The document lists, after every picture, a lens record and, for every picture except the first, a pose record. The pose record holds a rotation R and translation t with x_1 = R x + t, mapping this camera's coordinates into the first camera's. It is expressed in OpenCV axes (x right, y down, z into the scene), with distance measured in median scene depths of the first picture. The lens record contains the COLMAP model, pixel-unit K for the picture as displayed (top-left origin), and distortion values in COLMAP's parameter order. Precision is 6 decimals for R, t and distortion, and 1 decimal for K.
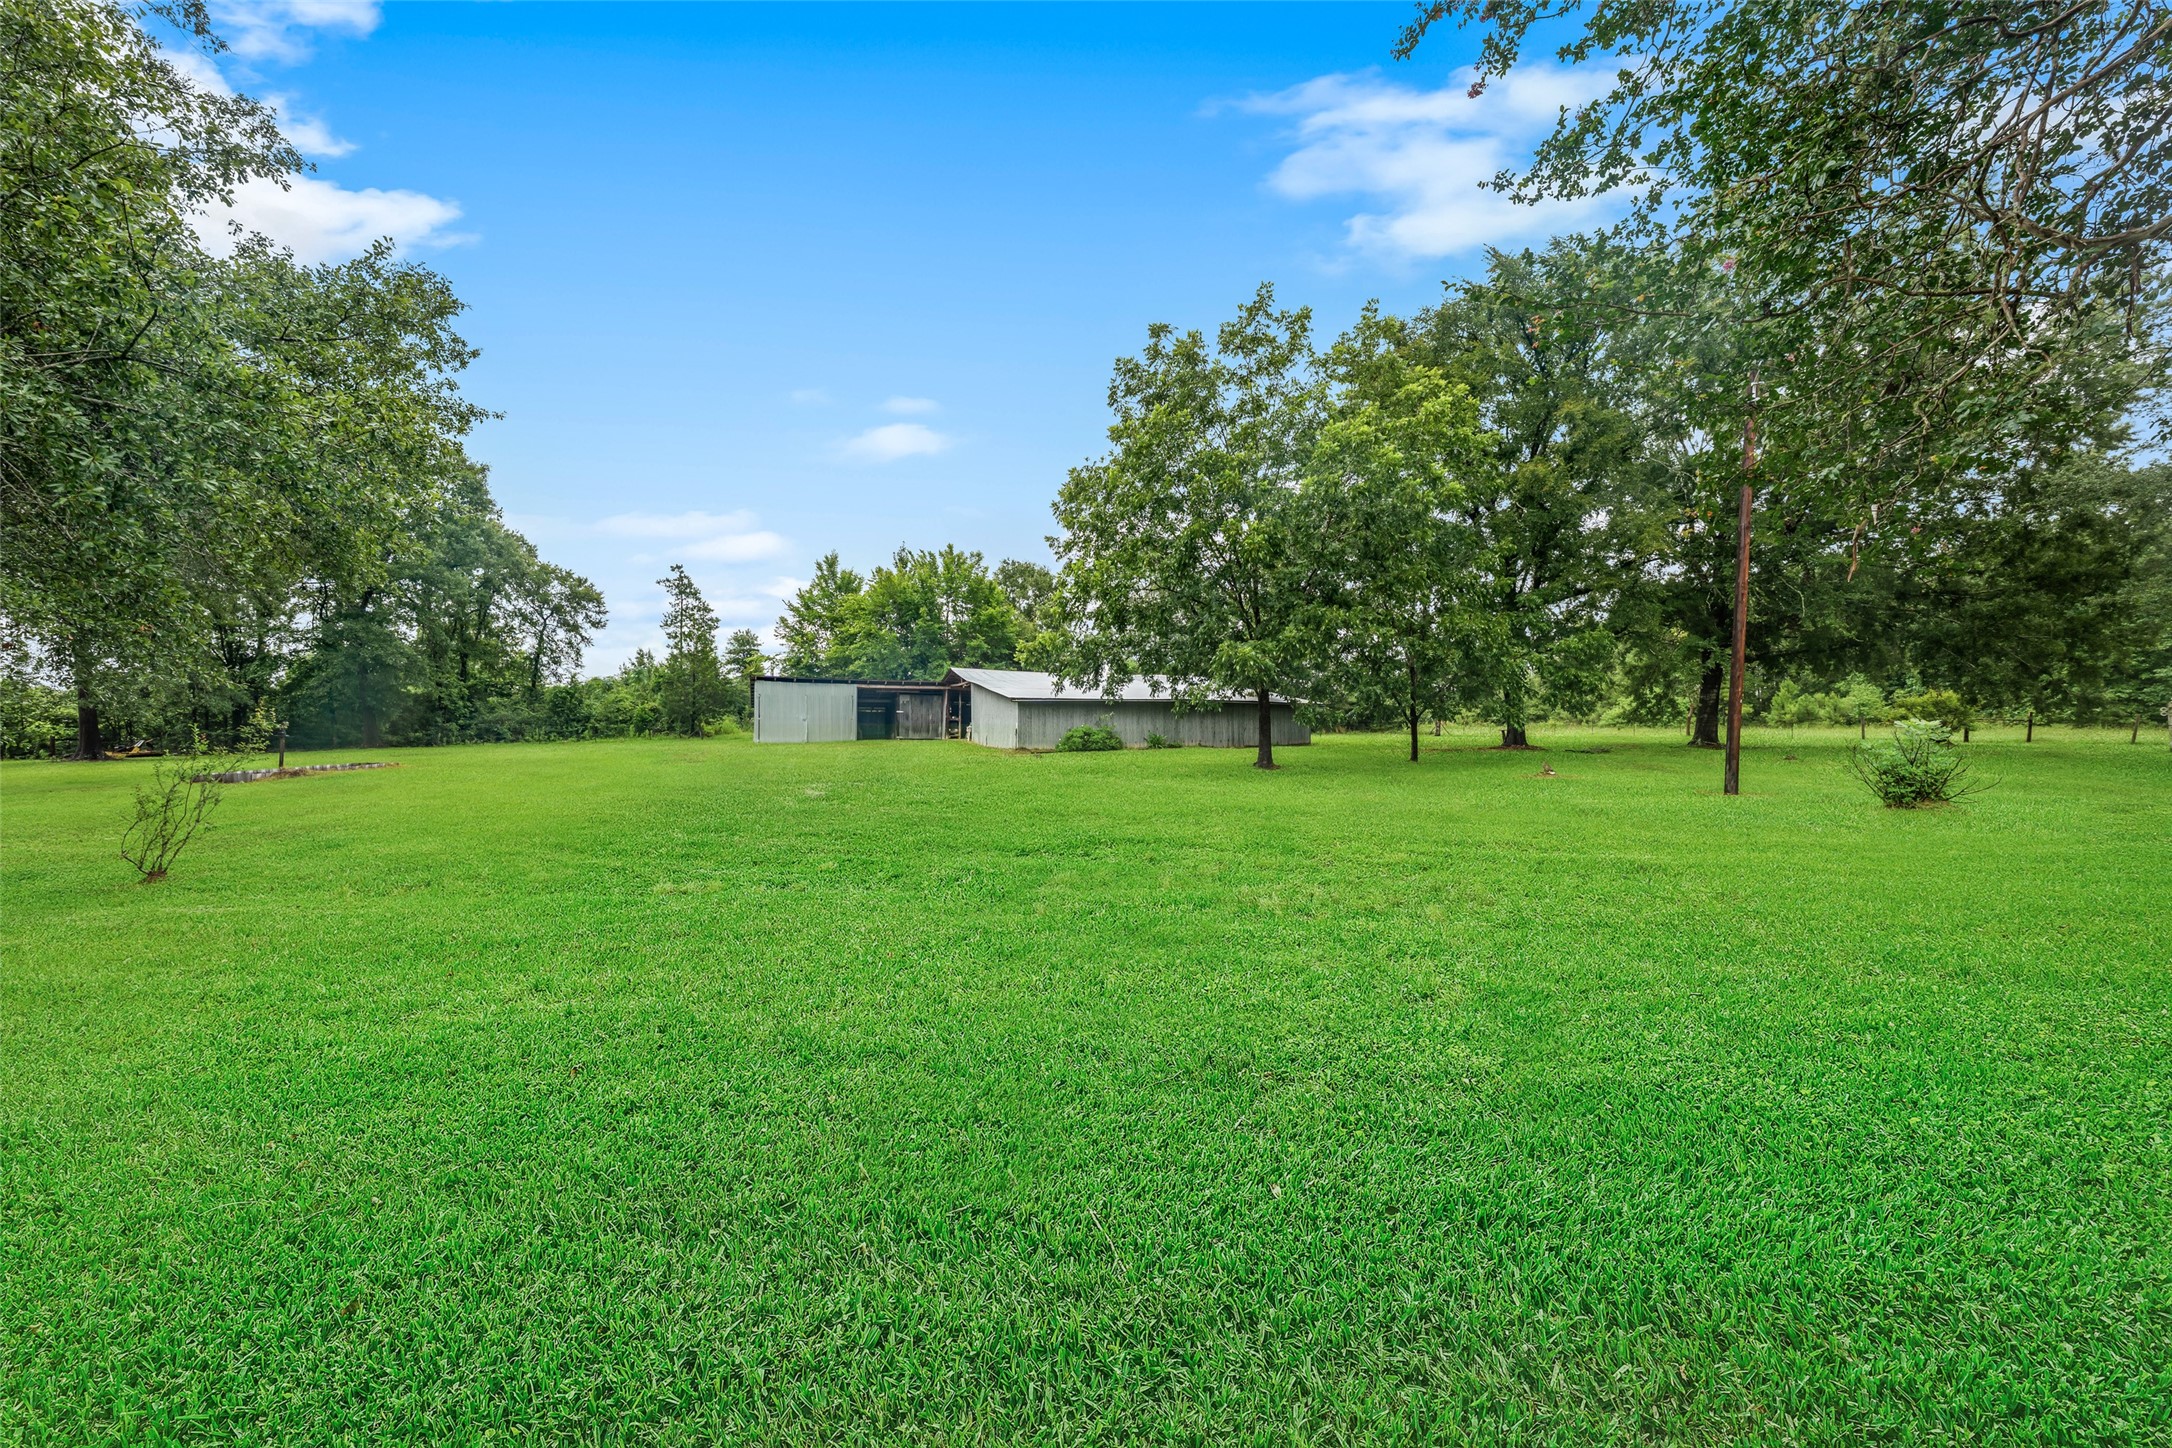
lens RADIAL K [[769.4, 0, 1091.7], [0, 769.4, 732.4], [0, 0, 1]] dist [-0.003600, 0.000607]
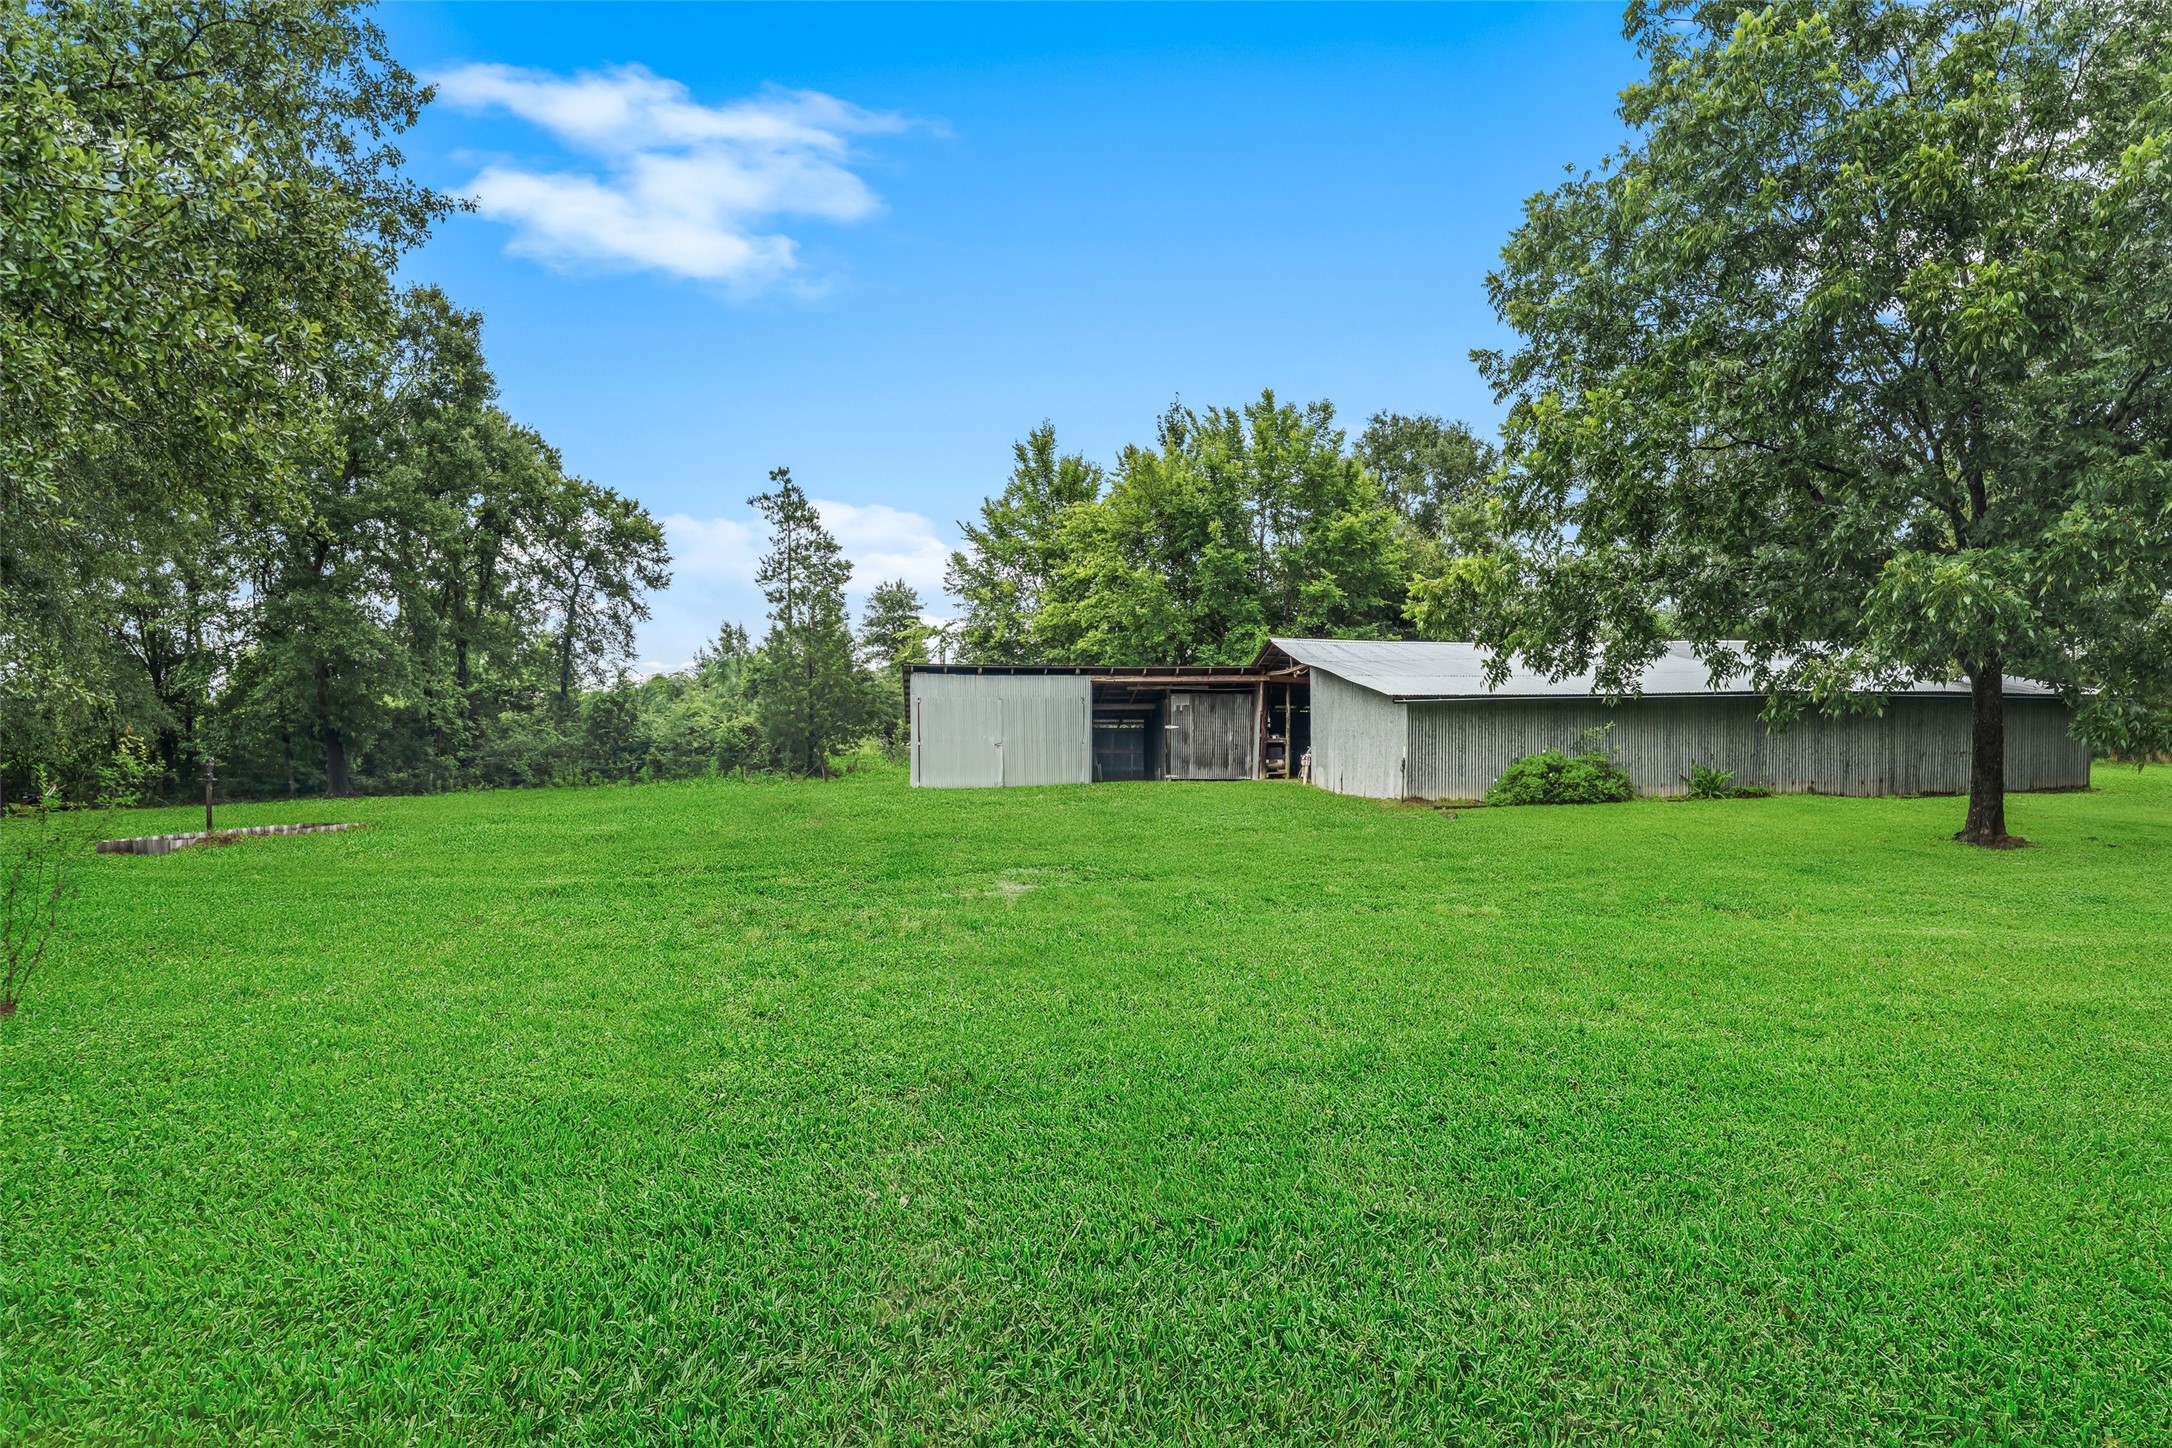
lens RADIAL K [[1515.4, 0, 1086.0], [0, 1515.4, 729.7], [0, 0, 1]] dist [0.003924, 0.000912]
pose [[0.955183, -0.013278, -0.295718, -0.028157], [0.006272, 0.999677, -0.024627, -0.003666], [0.295950, 0.021669, 0.954958, 0.098327]]
